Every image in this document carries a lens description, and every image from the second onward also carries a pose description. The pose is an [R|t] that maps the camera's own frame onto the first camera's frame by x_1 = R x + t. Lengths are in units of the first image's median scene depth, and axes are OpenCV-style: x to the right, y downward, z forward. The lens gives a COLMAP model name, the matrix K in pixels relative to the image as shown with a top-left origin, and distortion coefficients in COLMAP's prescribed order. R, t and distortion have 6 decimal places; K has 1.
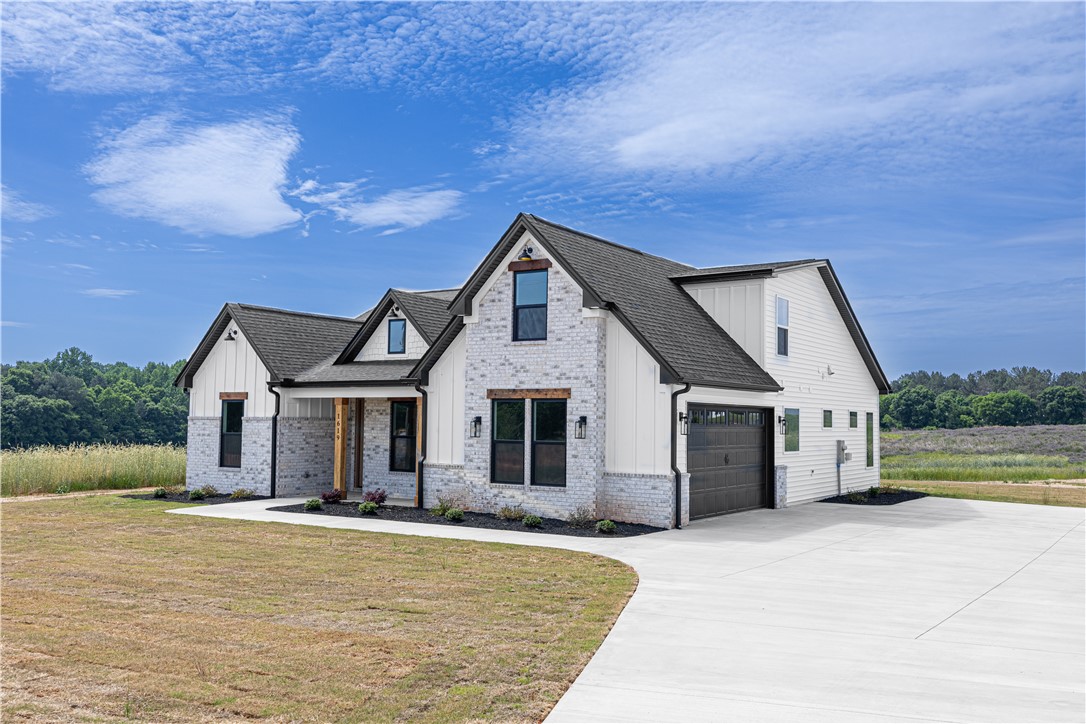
lens RADIAL K [[1030.2, 0, 544.8], [0, 1030.2, 363.1], [0, 0, 1]] dist [0.000367, 0.000000]
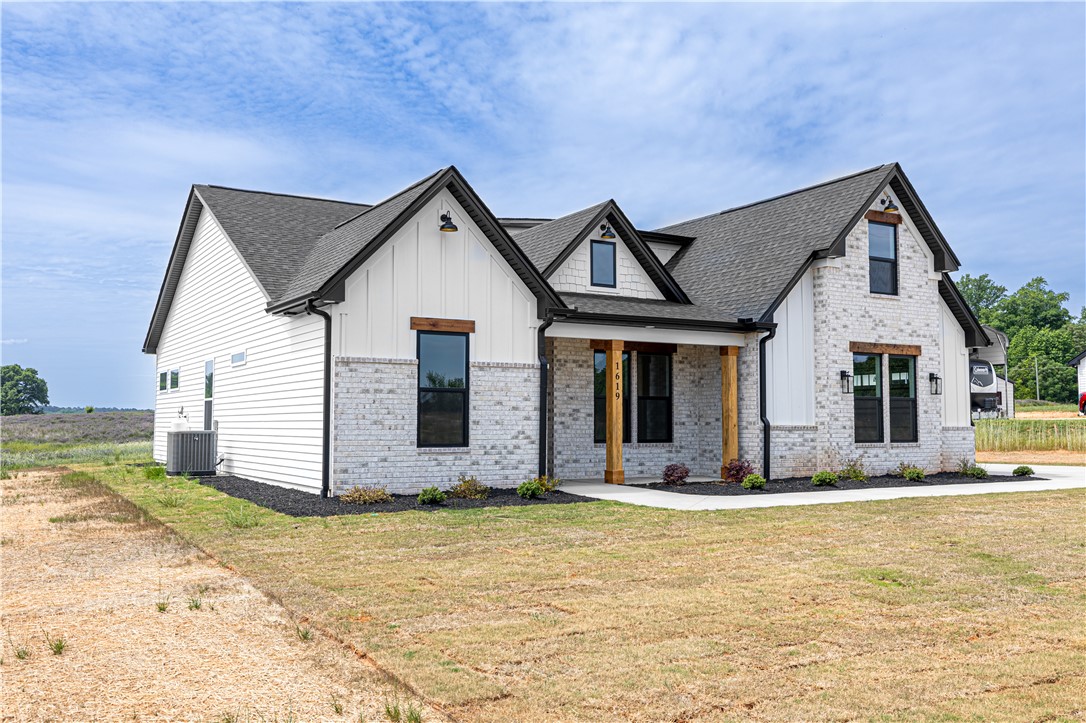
lens RADIAL K [[965.1, 0, 549.2], [0, 965.1, 363.4], [0, 0, 1]] dist [-0.011701, -0.000606]
pose [[0.432773, 0.044122, 0.900422, -0.956900], [-0.046620, 0.998561, -0.026523, 0.081190], [-0.900297, -0.030499, 0.434207, 0.877938]]
